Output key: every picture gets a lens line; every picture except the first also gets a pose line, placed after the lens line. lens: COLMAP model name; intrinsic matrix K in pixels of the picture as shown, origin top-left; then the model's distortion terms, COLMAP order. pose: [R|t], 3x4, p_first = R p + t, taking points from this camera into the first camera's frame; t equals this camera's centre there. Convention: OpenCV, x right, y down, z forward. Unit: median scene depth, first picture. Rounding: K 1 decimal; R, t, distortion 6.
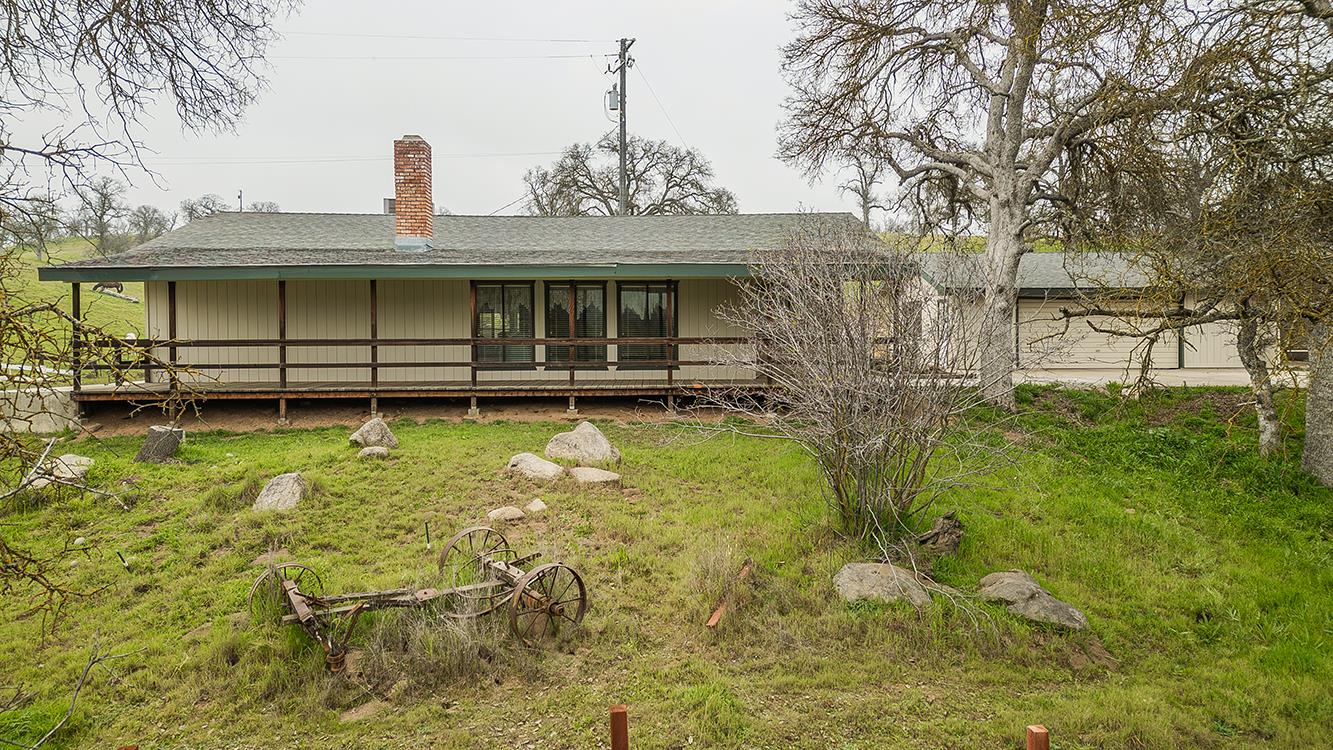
lens RADIAL K [[918.0, 0, 664.4], [0, 918.0, 381.0], [0, 0, 1]] dist [0.029978, 0.000417]
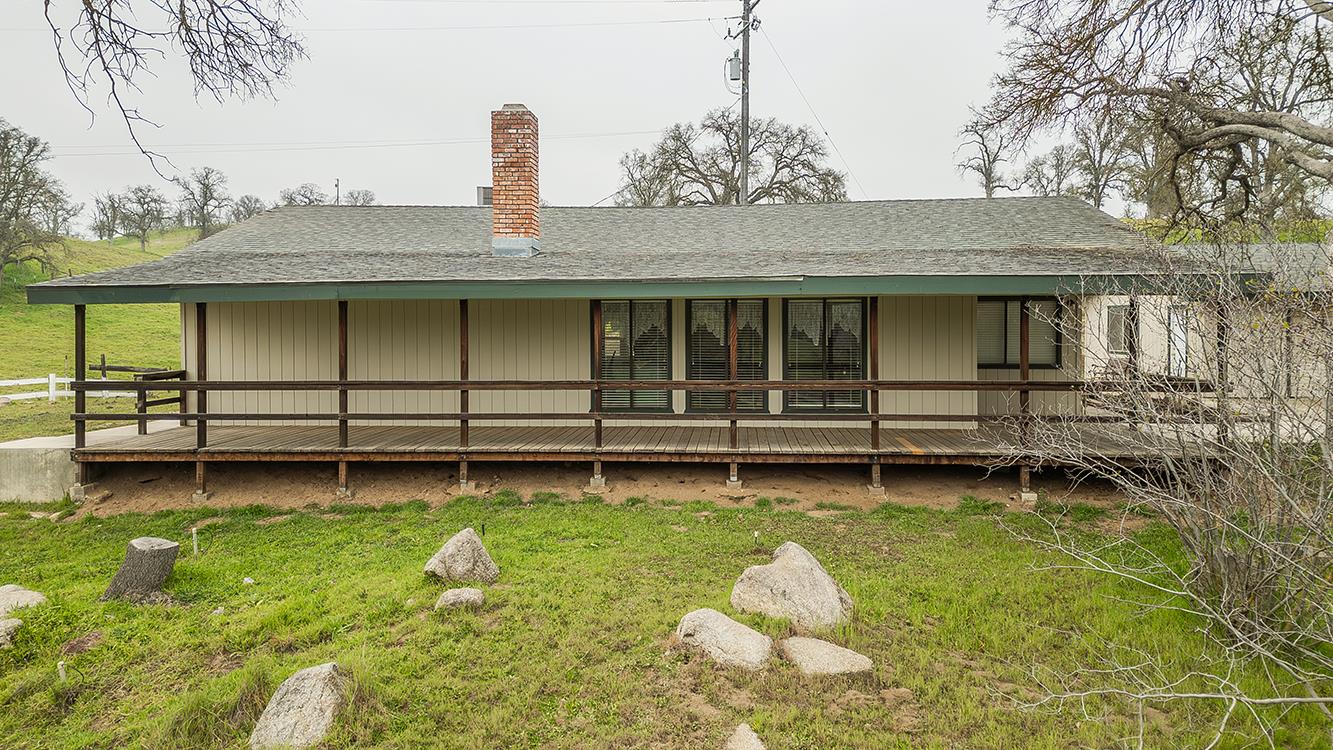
lens RADIAL K [[954.7, 0, 666.5], [0, 954.7, 375.0], [0, 0, 1]] dist [0.042920, -0.004770]
pose [[0.995140, 0.007144, -0.098206, -0.070745], [-0.006810, 0.999970, 0.003736, -0.047043], [0.098230, -0.003049, 0.995159, 0.227550]]
